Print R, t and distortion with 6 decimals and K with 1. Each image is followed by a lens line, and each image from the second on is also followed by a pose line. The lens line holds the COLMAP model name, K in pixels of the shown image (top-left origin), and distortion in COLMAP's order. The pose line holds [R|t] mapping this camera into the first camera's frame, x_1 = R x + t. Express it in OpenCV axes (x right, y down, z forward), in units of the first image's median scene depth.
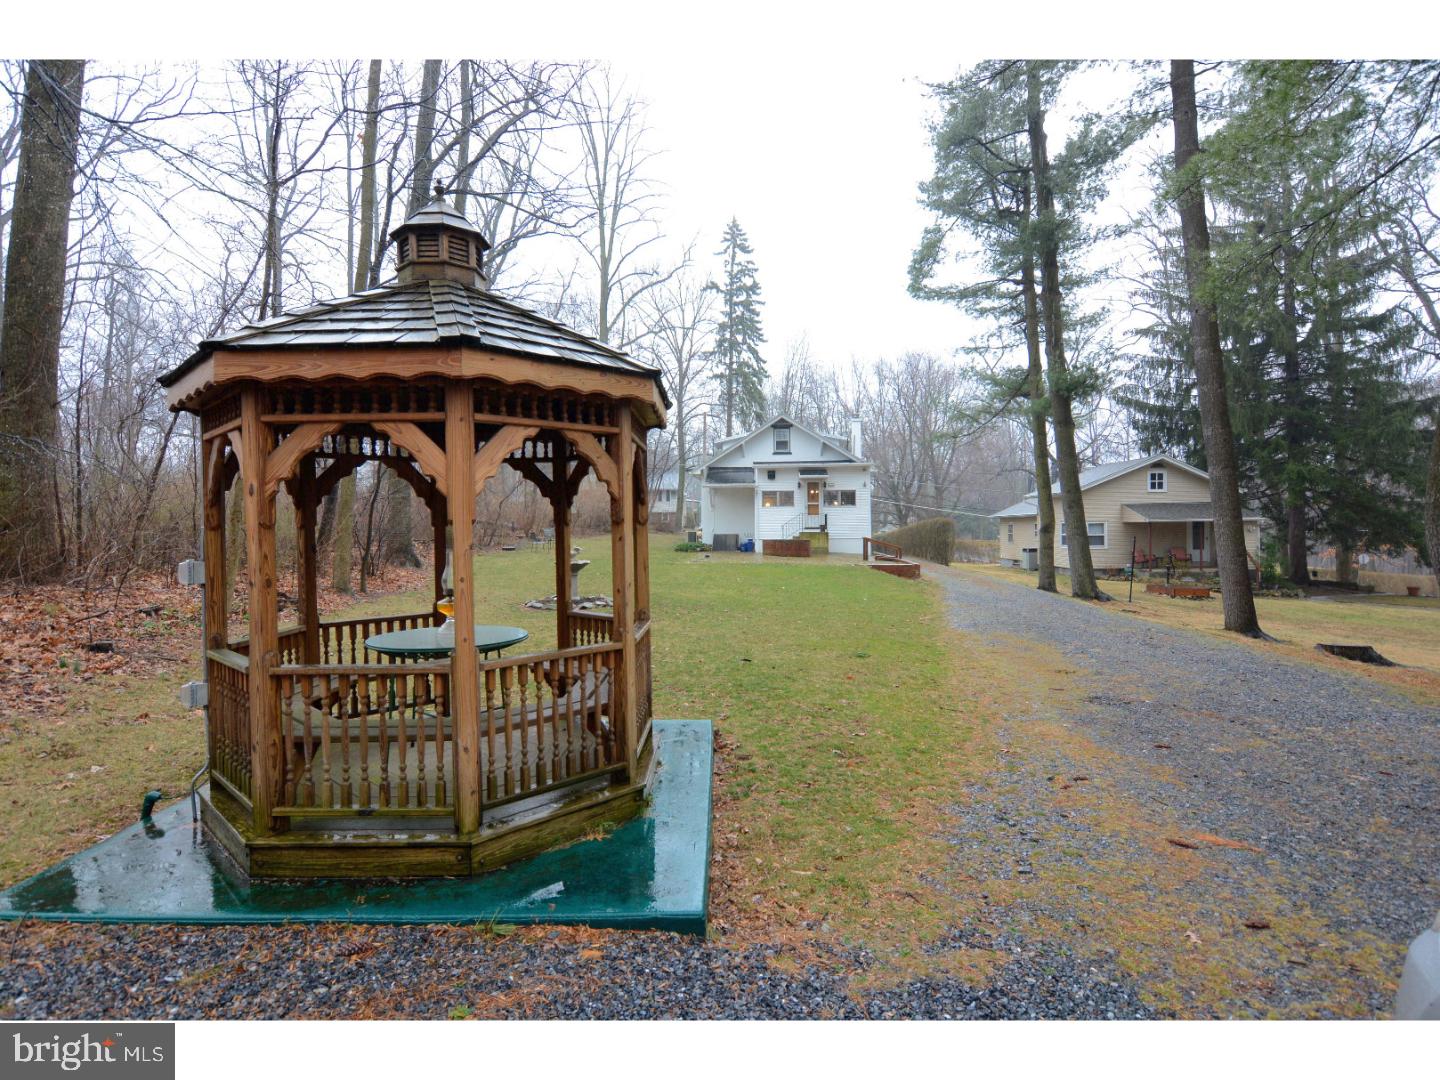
lens RADIAL K [[756.6, 0, 720.0], [0, 756.6, 540.0], [0, 0, 1]] dist [0.003463, -0.020043]
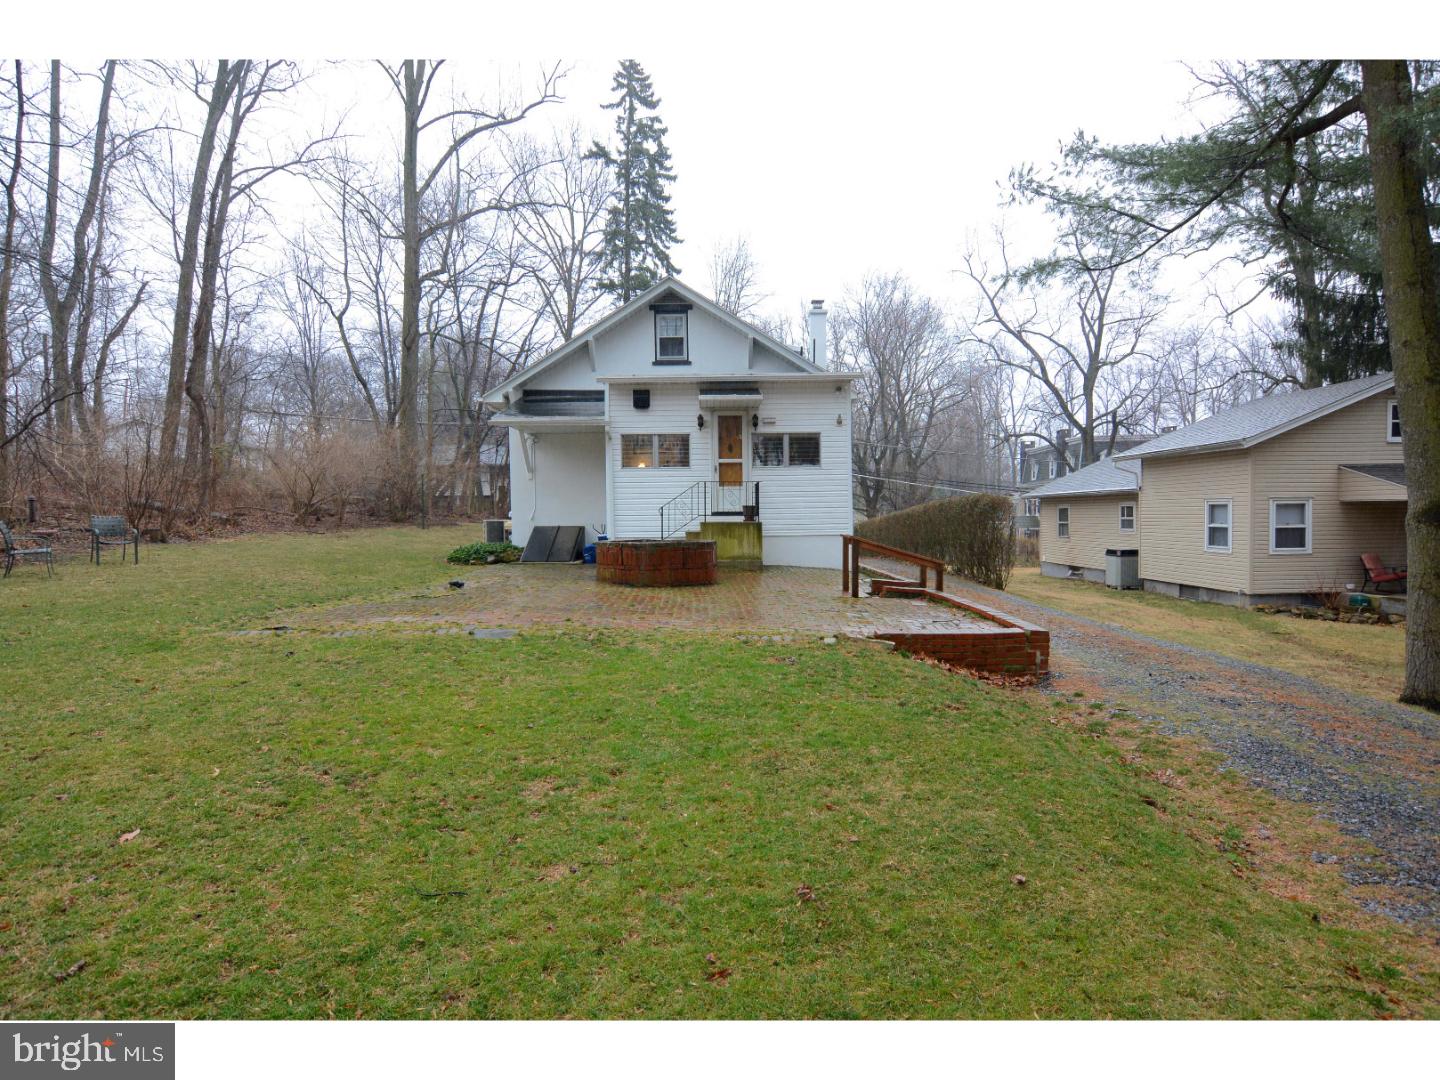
lens RADIAL K [[756.6, 0, 720.0], [0, 756.6, 540.0], [0, 0, 1]] dist [0.003463, -0.020043]
pose [[0.997749, -0.003601, 0.066965, 0.068320], [0.002449, 0.999848, 0.017280, -0.006019], [-0.067018, -0.017077, 0.997606, 0.428385]]
